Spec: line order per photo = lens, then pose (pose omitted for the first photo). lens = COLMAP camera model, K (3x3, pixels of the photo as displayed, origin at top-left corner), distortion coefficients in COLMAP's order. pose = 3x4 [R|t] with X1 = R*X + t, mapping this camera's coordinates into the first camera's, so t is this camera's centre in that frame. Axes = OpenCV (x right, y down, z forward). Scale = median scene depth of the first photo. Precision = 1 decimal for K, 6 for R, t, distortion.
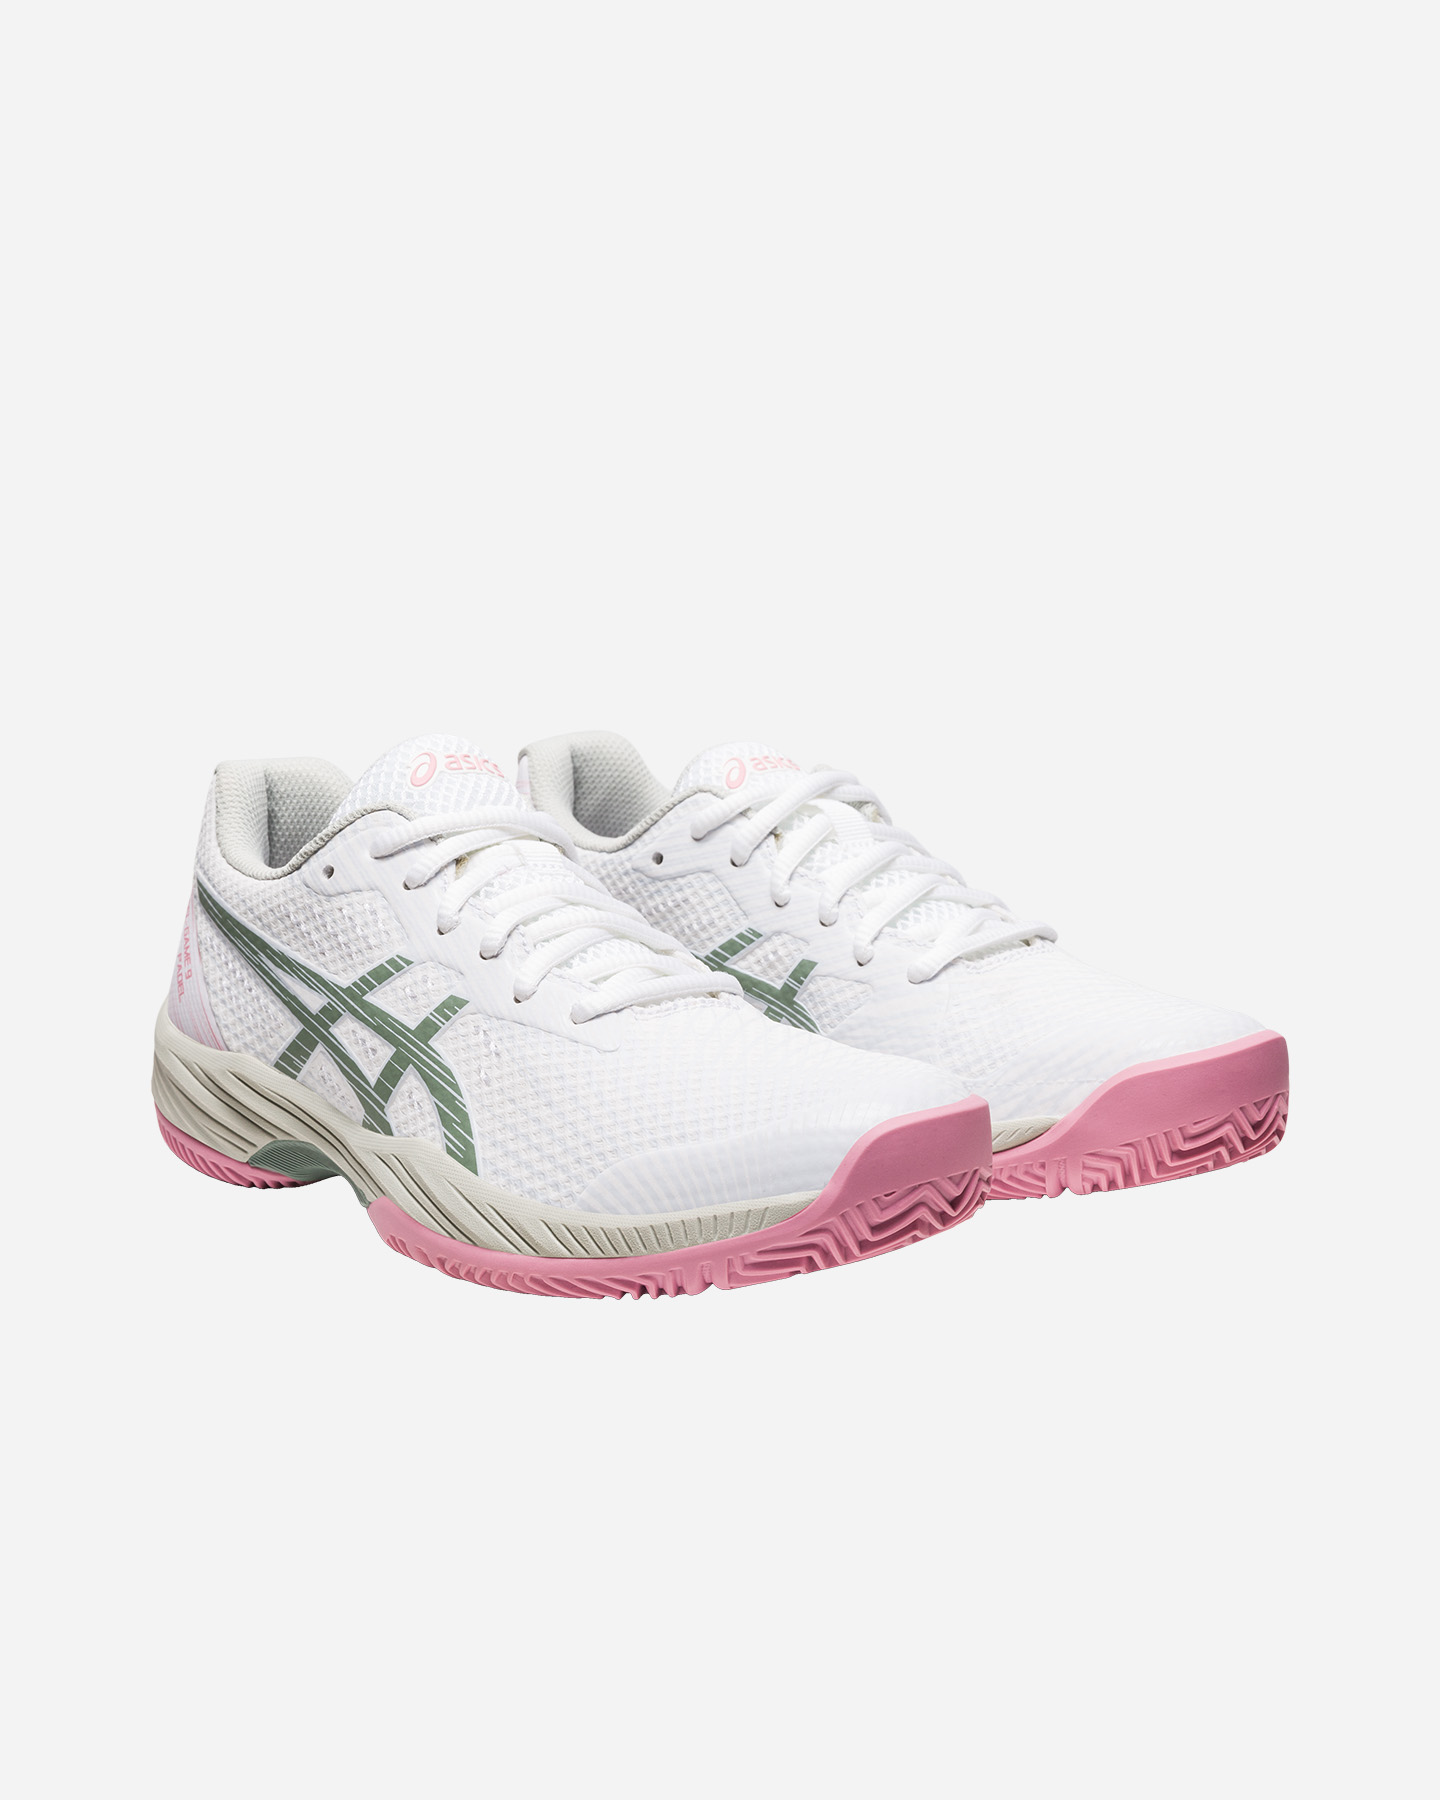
lens RADIAL K [[3644.8, 0, 720.5], [0, 3644.8, 894.5], [0, 0, 1]] dist [0.049813, 0.000000]
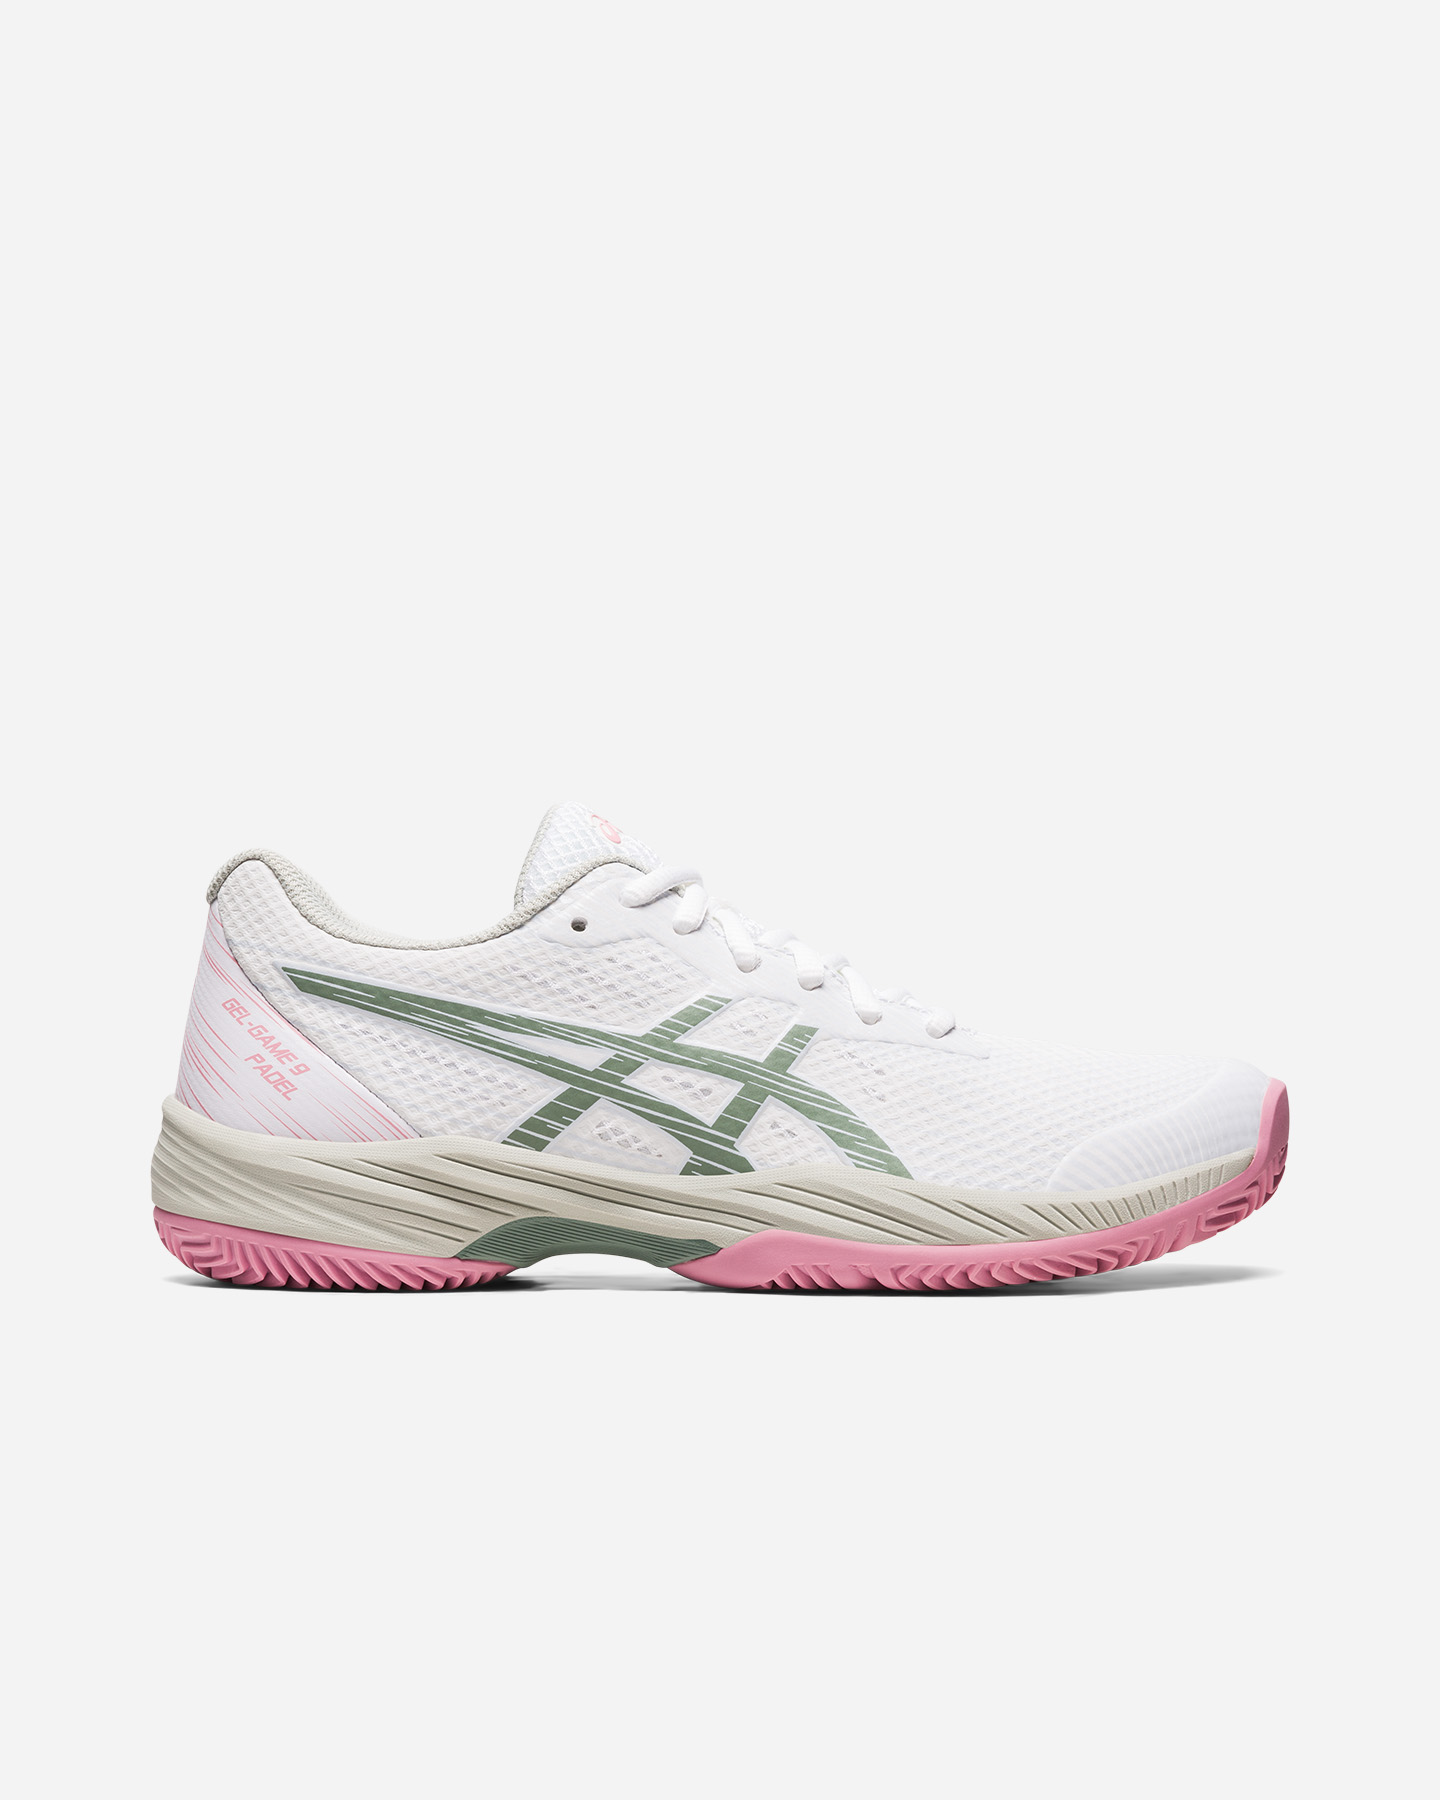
lens RADIAL K [[3644.8, 0, 722.3], [0, 3644.8, 903.6], [0, 0, 1]] dist [0.049813, 0.000000]
pose [[0.622834, 0.013248, 0.782242, -0.869591], [0.110984, 0.988249, -0.105104, 0.097418], [-0.774442, 0.152279, 0.614045, 0.383571]]
